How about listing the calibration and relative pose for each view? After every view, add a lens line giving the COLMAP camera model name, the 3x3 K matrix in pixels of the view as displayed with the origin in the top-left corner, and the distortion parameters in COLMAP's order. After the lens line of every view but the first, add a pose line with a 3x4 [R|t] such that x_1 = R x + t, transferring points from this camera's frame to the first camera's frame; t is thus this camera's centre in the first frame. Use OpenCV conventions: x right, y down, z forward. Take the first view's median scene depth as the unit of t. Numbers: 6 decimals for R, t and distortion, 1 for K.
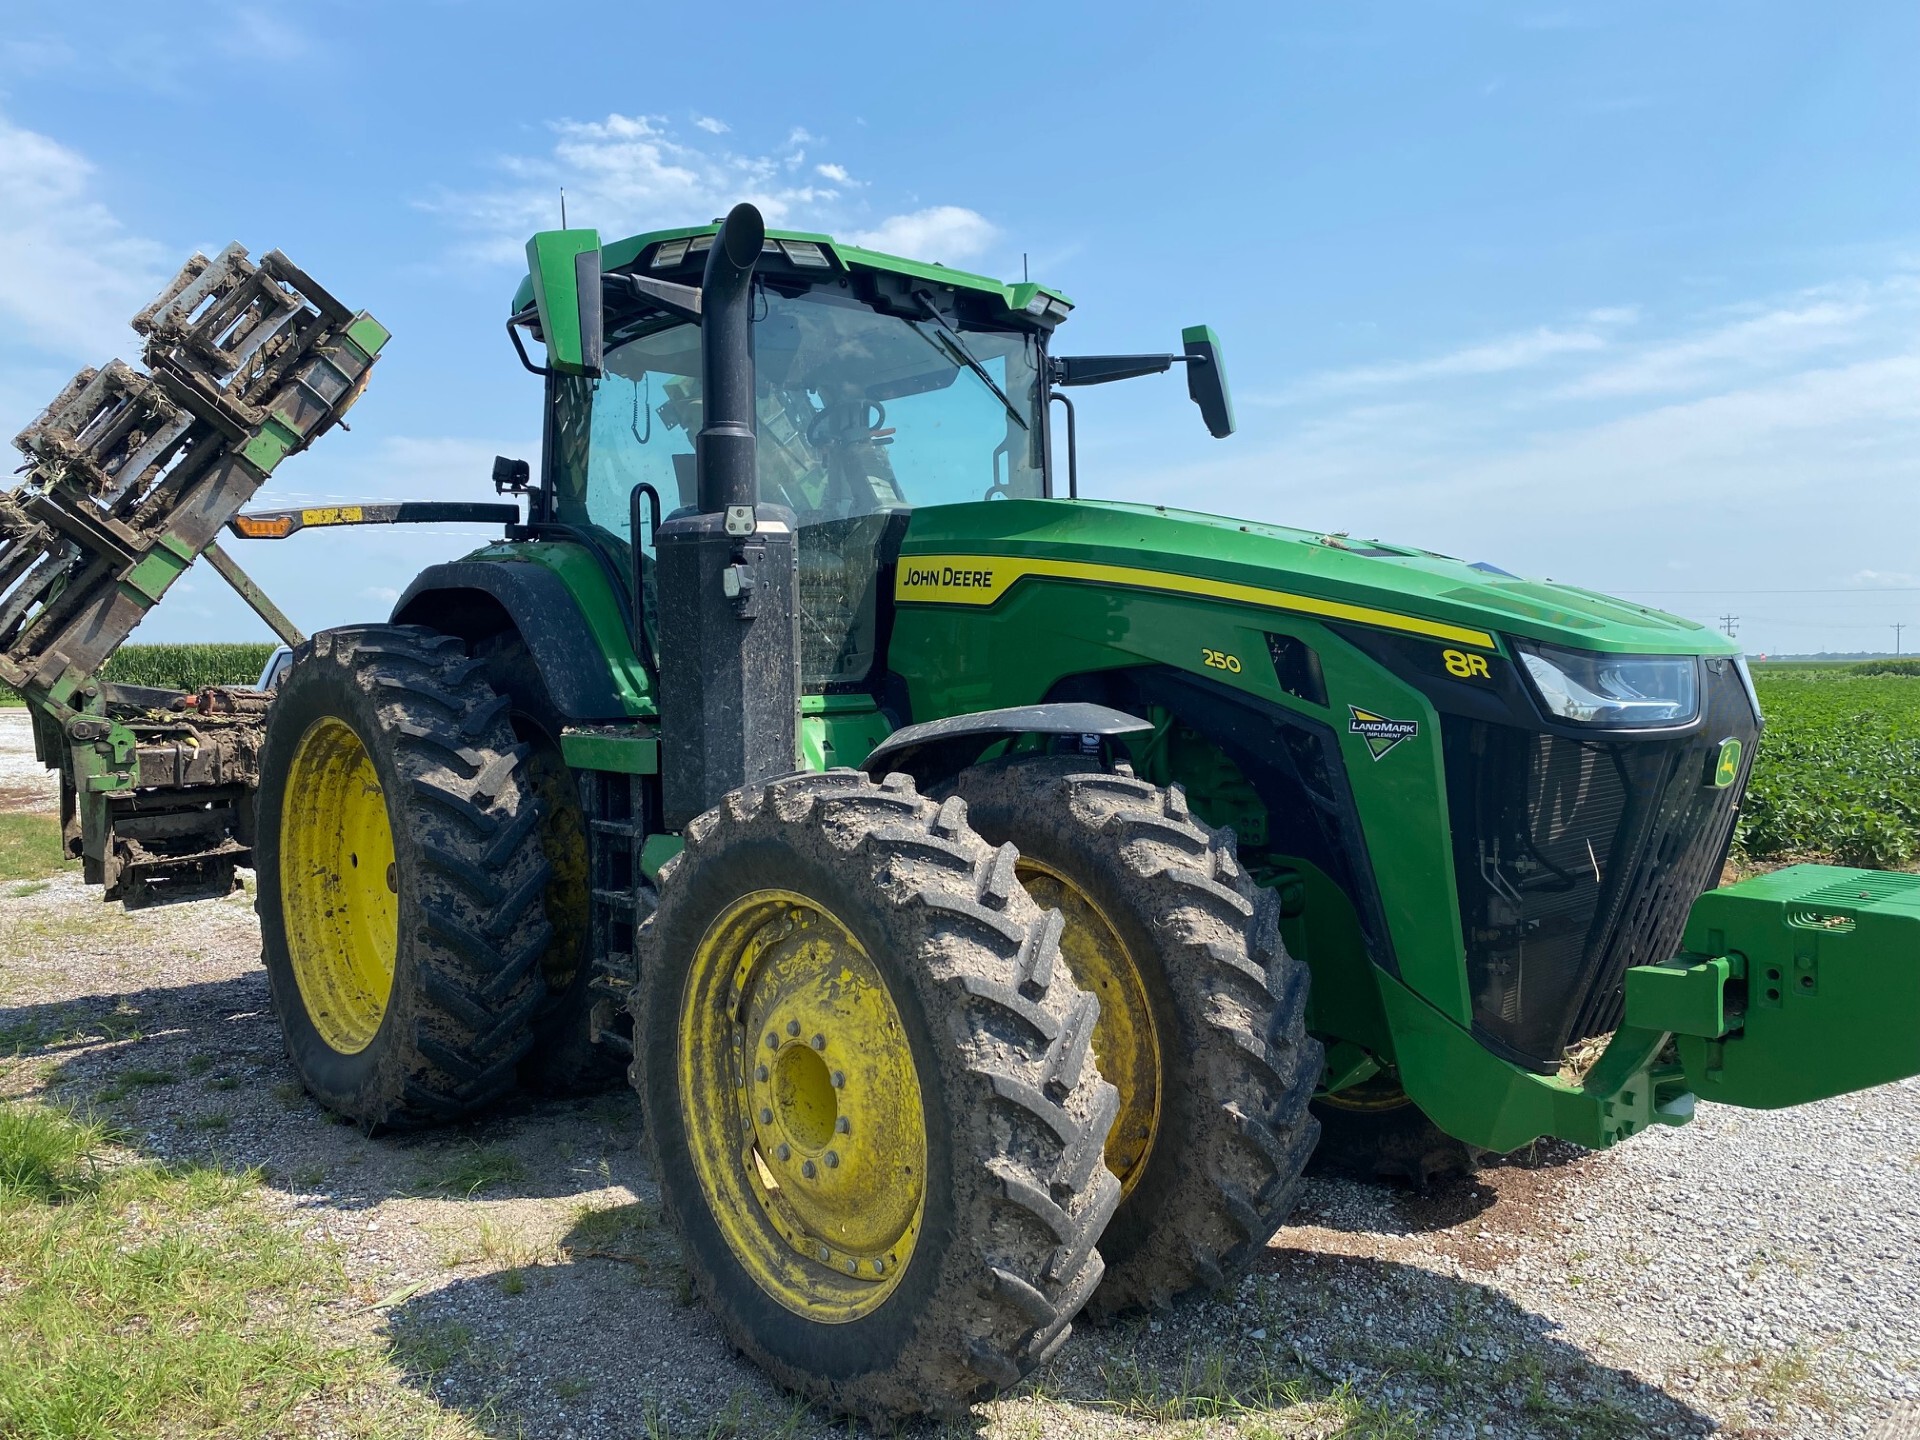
lens RADIAL K [[1431.1, 0, 953.5], [0, 1431.1, 714.4], [0, 0, 1]] dist [0.036681, -0.056592]
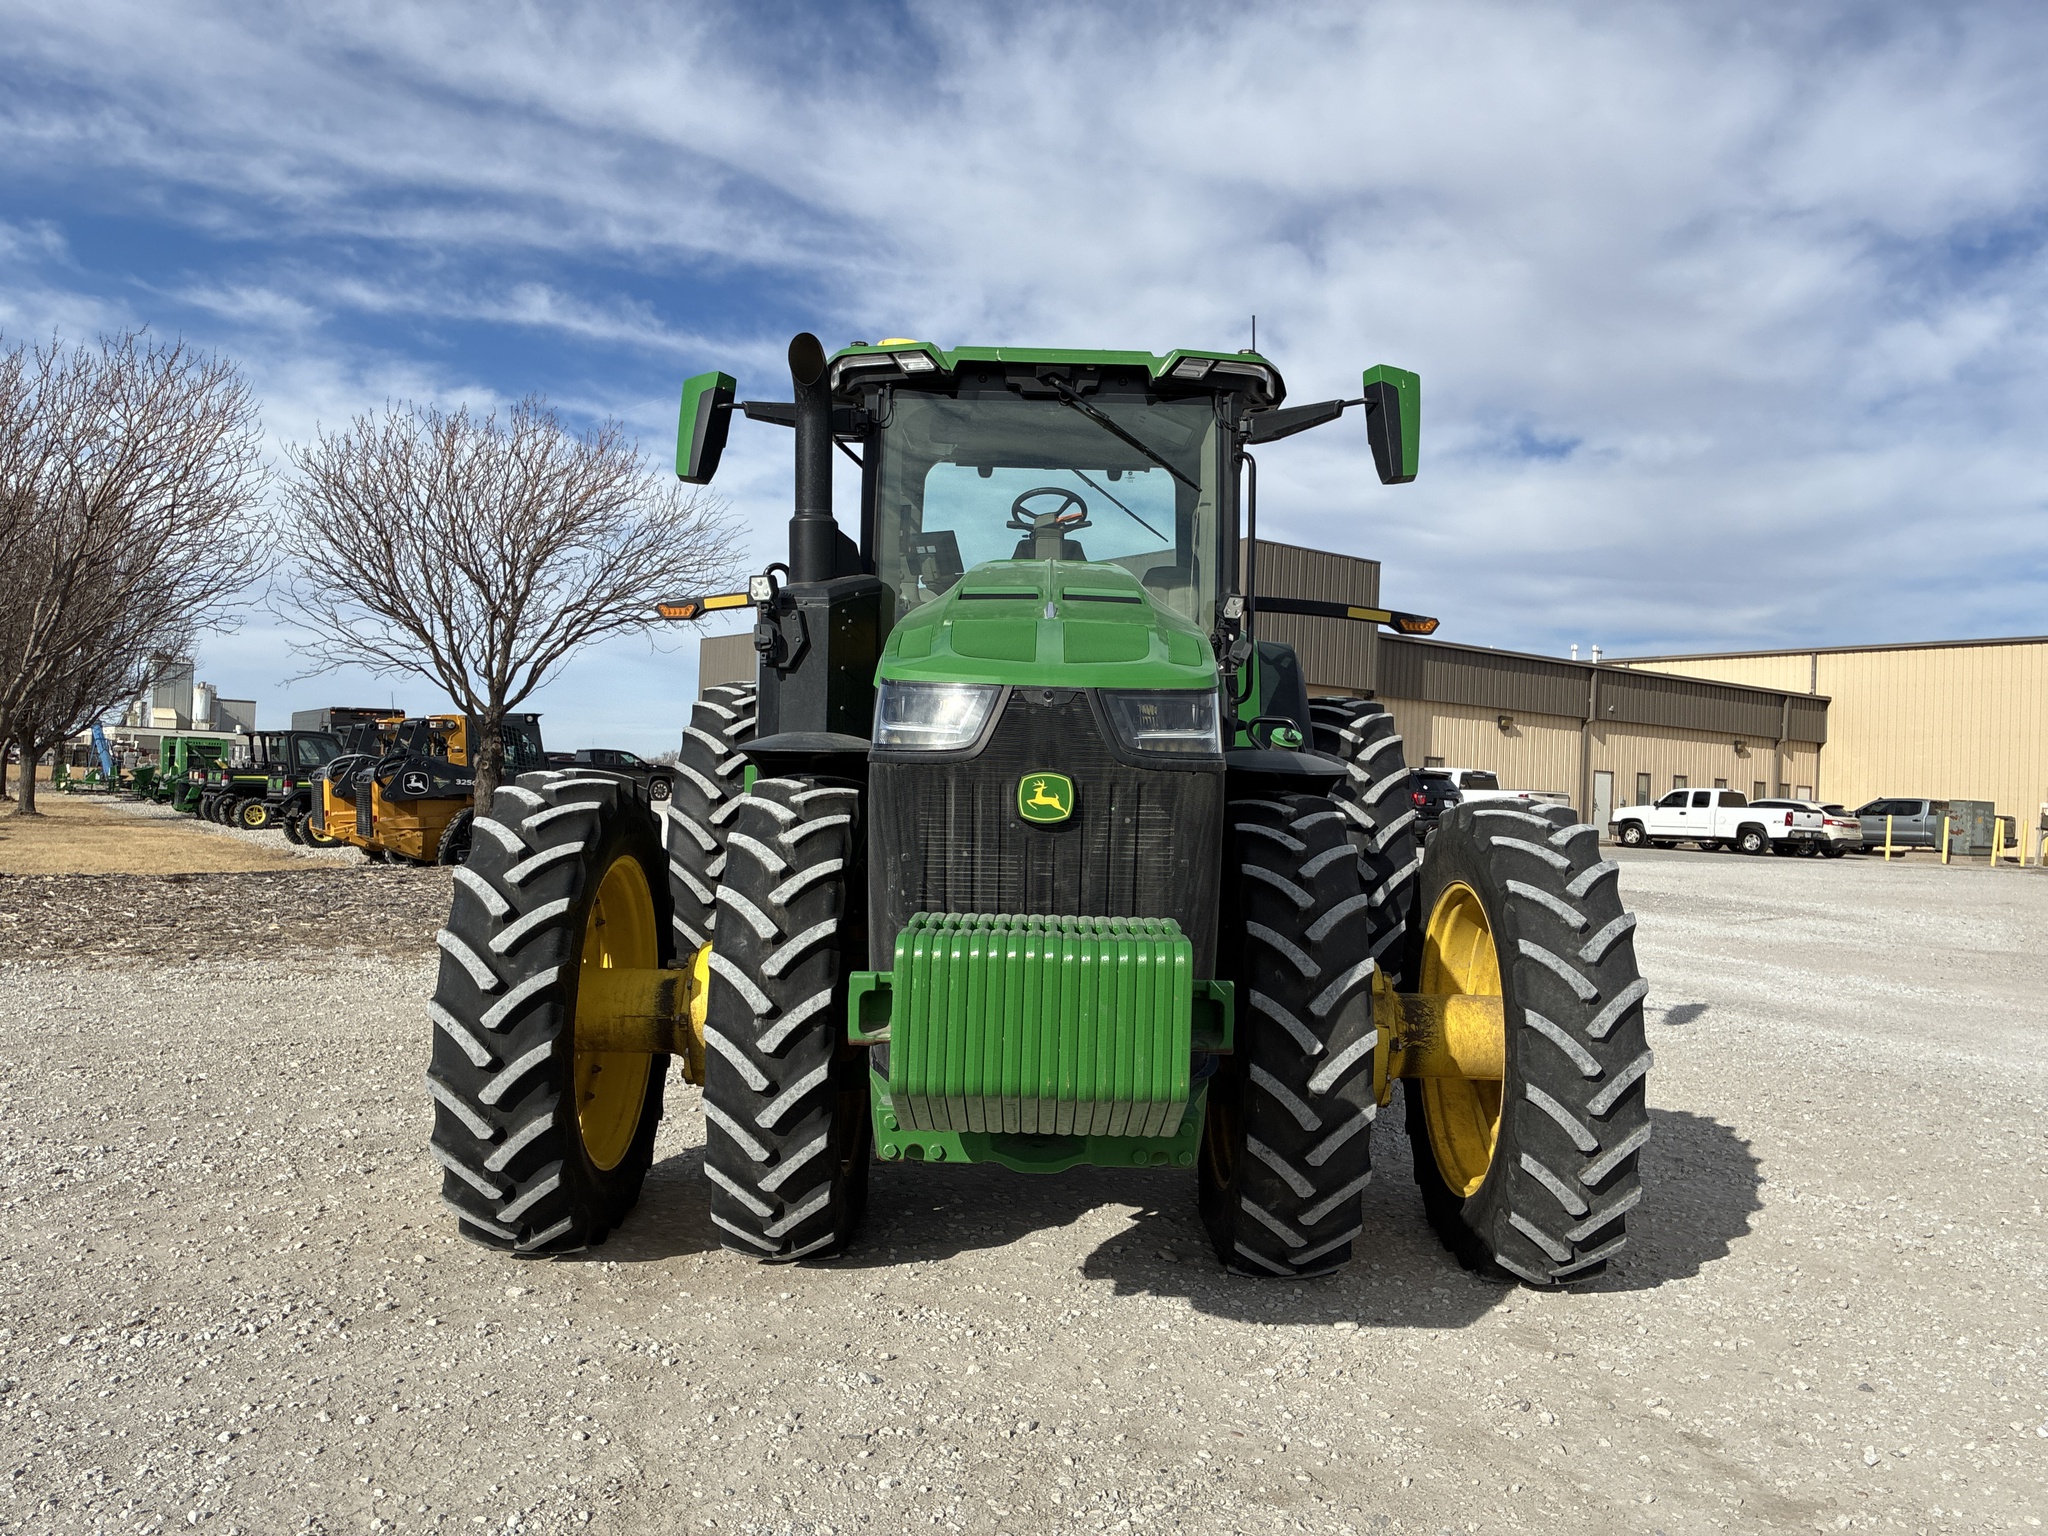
lens RADIAL K [[1526.5, 0, 1045.1], [0, 1526.5, 763.2], [0, 0, 1]] dist [0.036681, -0.056592]
pose [[0.744862, 0.033980, -0.666352, 0.828842], [-0.062377, 0.997875, -0.018840, 0.023373], [0.664296, 0.055598, 0.745399, 0.161164]]
